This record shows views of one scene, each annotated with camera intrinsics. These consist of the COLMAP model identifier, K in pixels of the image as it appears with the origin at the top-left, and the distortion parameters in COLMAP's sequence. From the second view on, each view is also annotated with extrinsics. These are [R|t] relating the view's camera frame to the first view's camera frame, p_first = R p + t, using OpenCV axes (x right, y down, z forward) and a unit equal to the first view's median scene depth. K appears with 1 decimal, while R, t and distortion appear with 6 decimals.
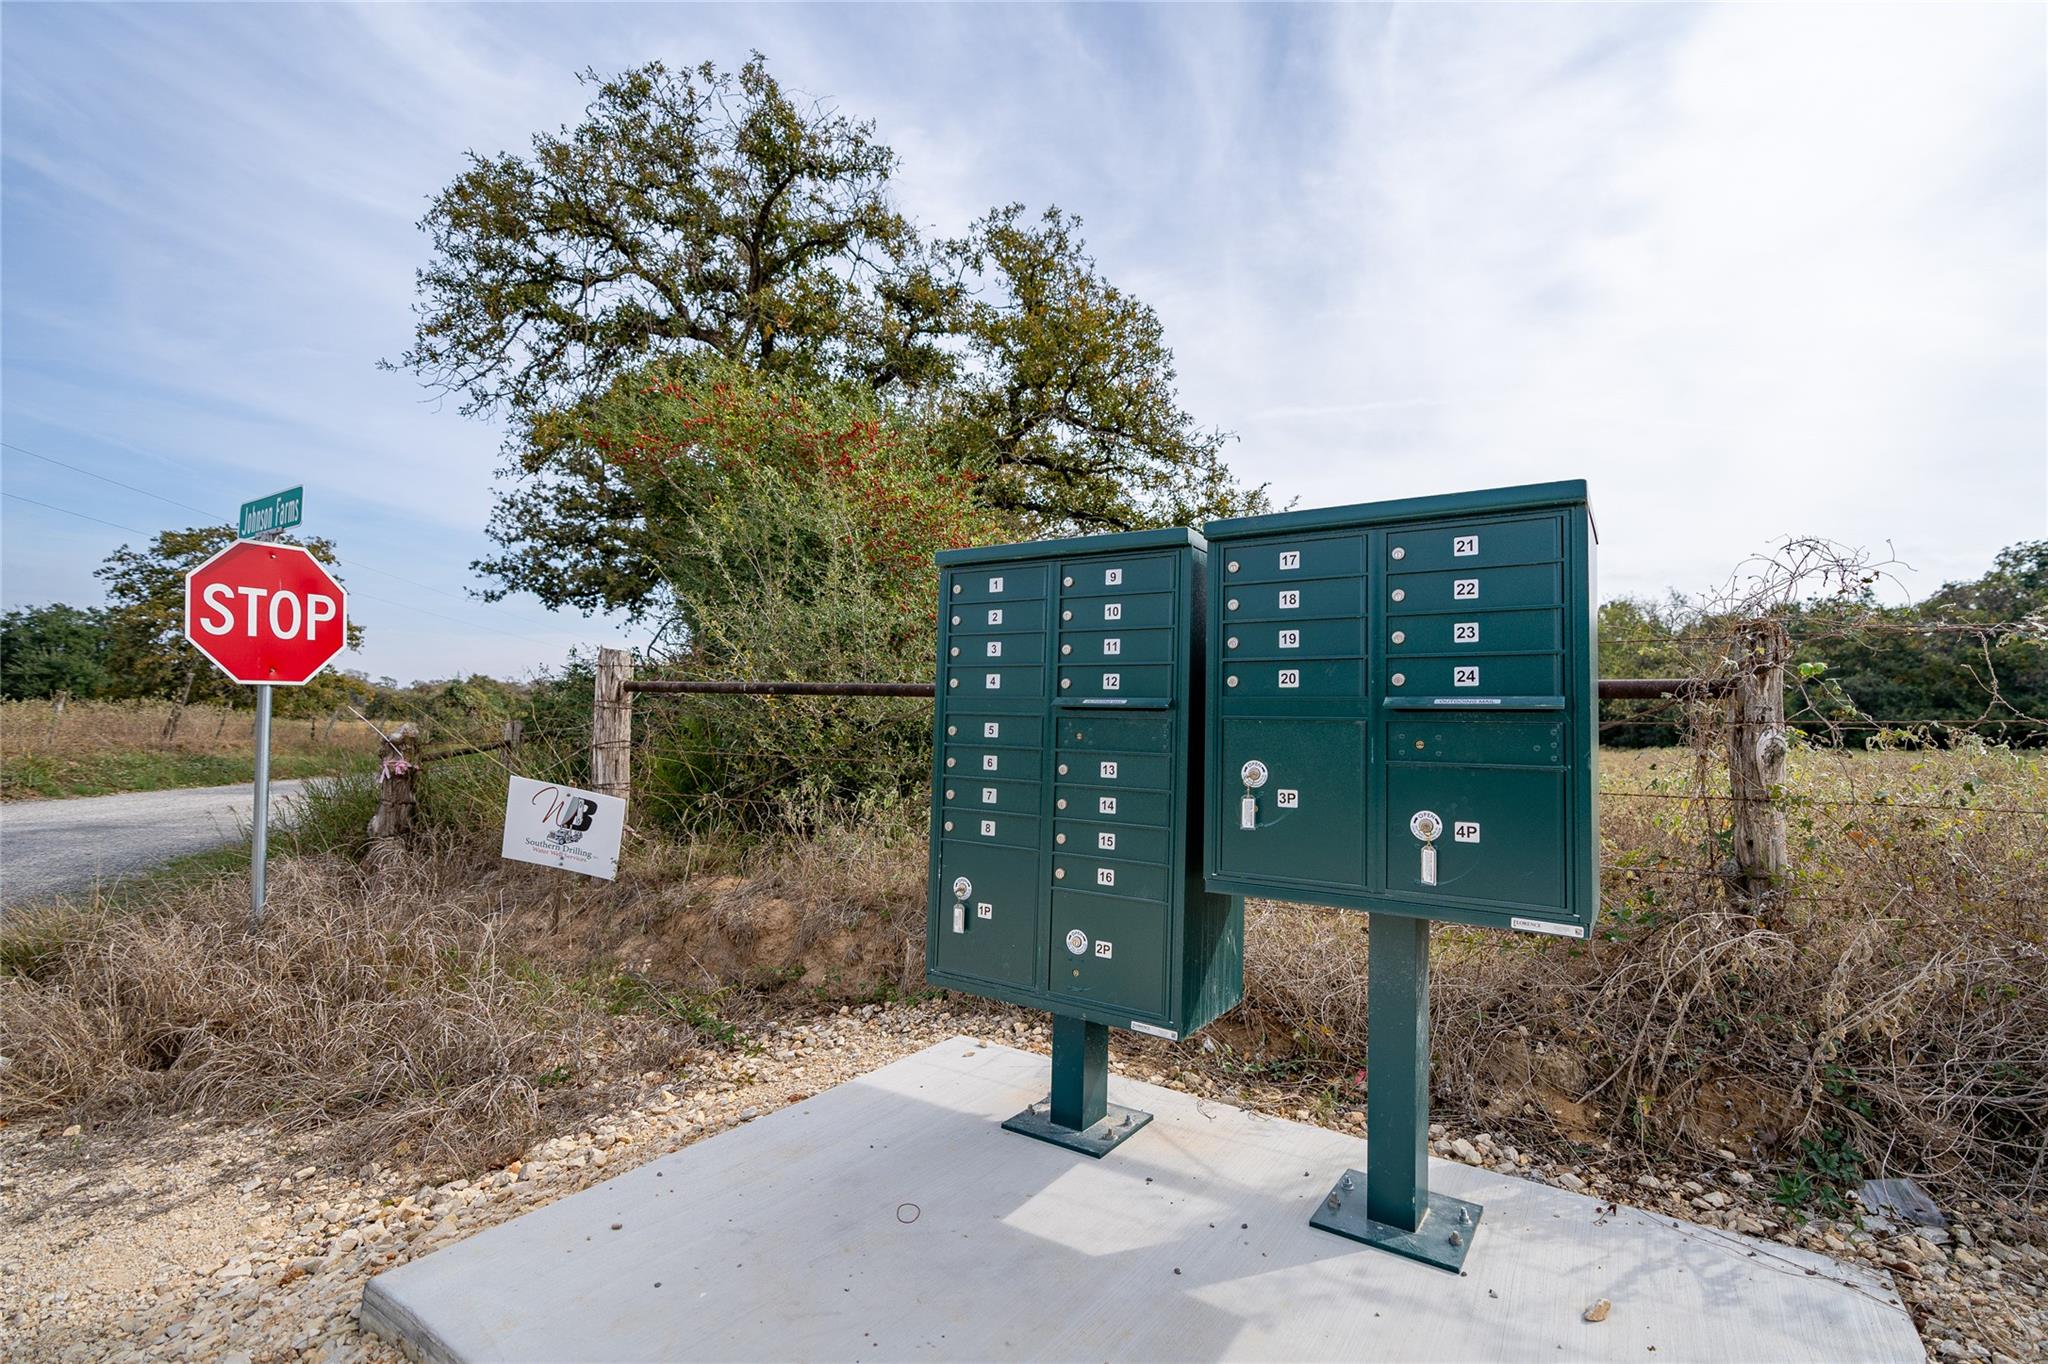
lens RADIAL K [[941.4, 0, 1032.7], [0, 941.4, 682.1], [0, 0, 1]] dist [-0.001822, 0.001046]
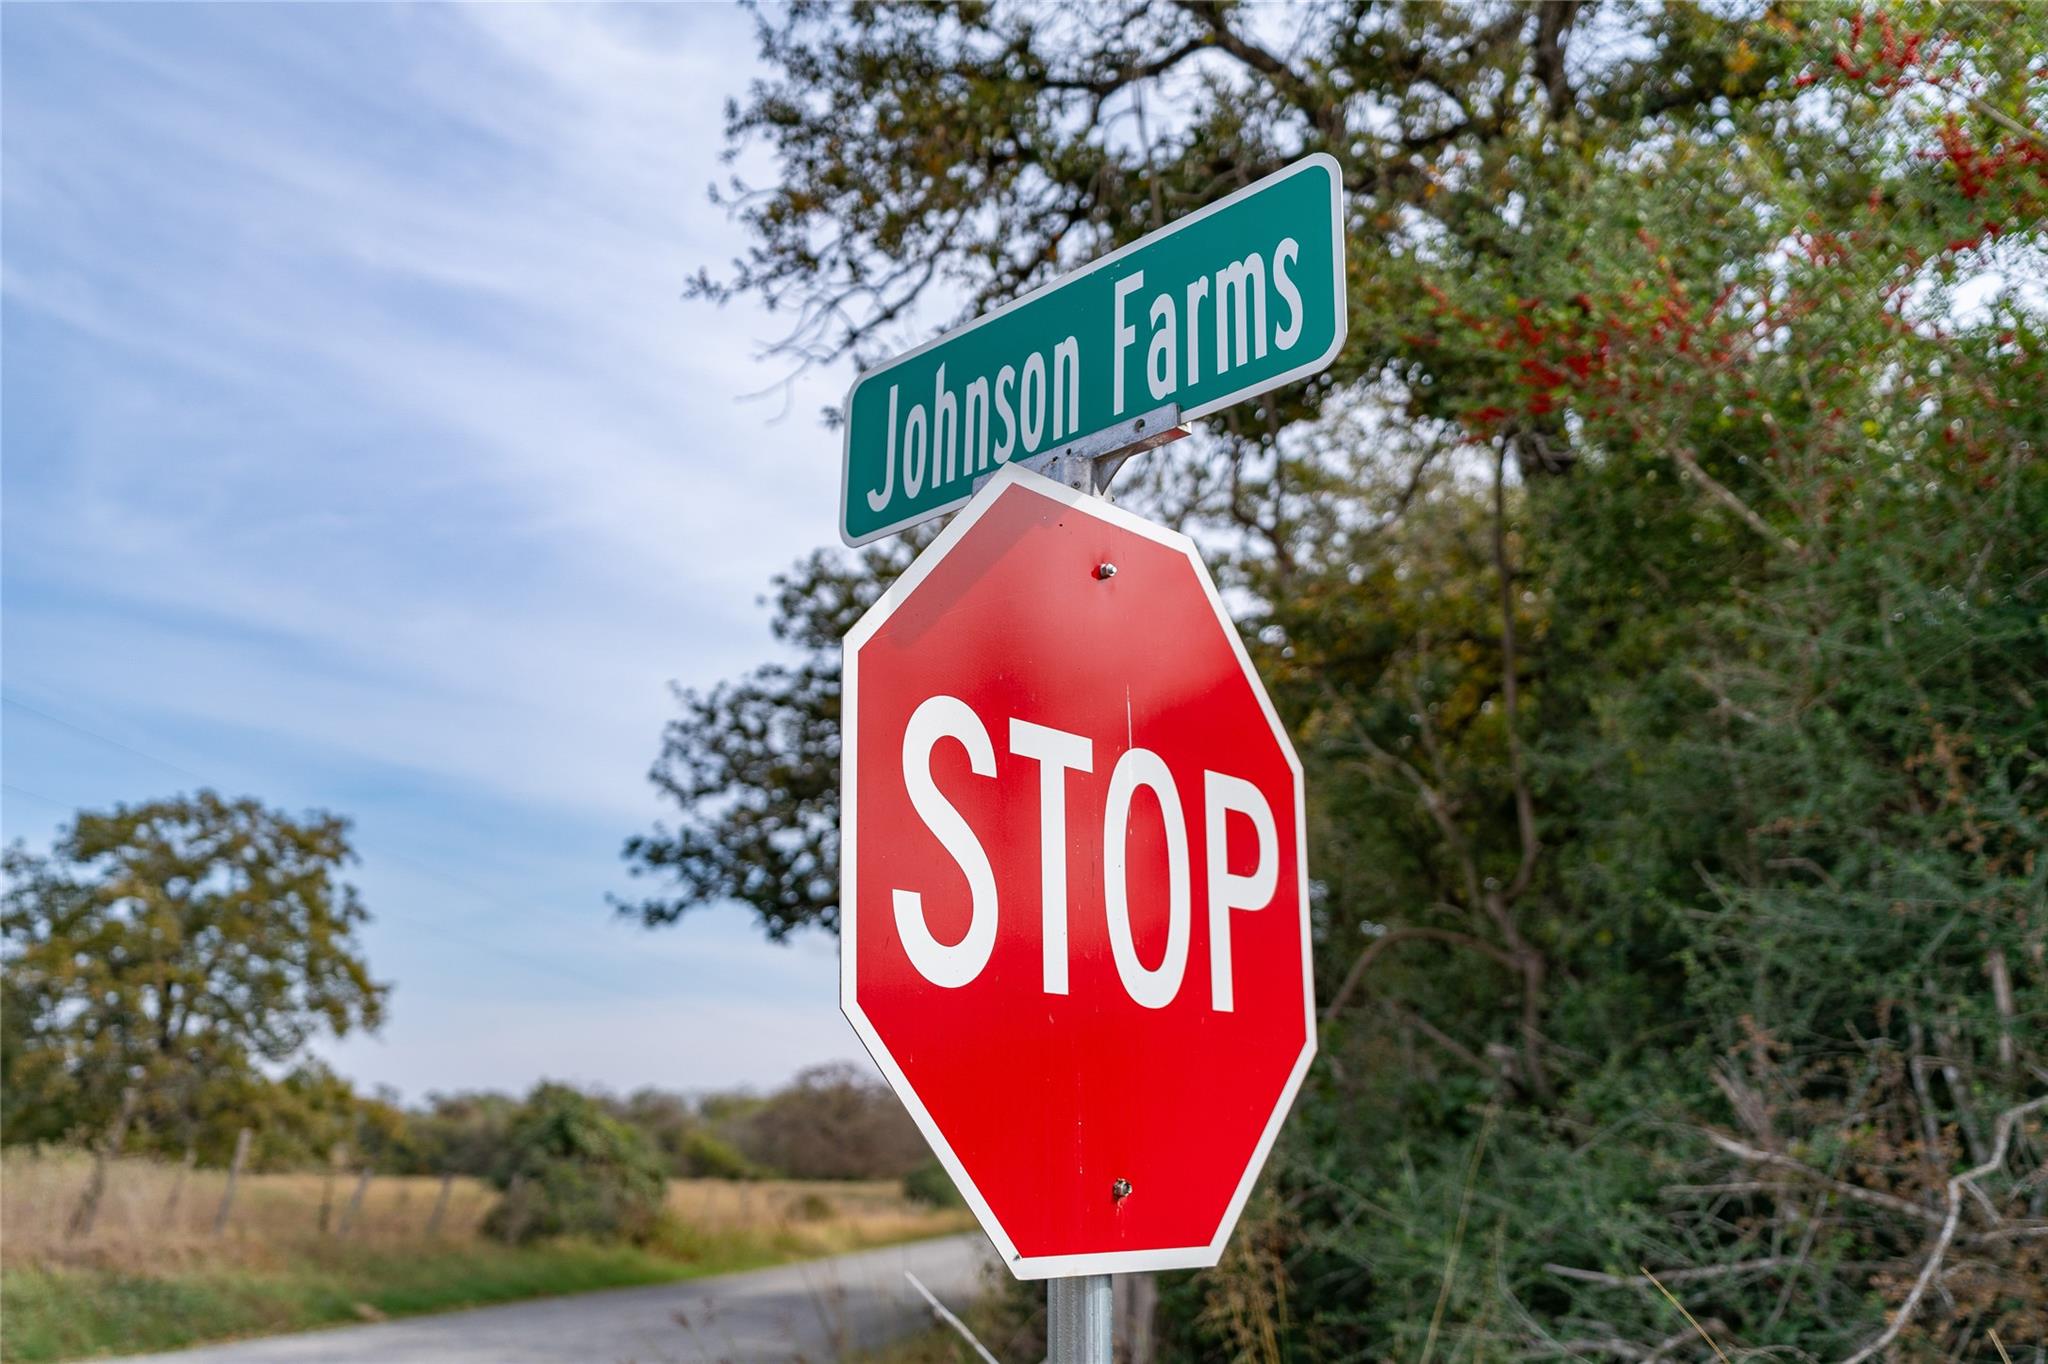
lens RADIAL K [[2040.4, 0, 1020.6], [0, 2040.4, 679.2], [0, 0, 1]] dist [0.018204, 0.000000]
pose [[0.954124, -0.059312, -0.293477, -0.104345], [-0.000340, 0.979968, -0.199157, -0.004435], [0.299411, 0.190120, 0.934991, 0.091220]]
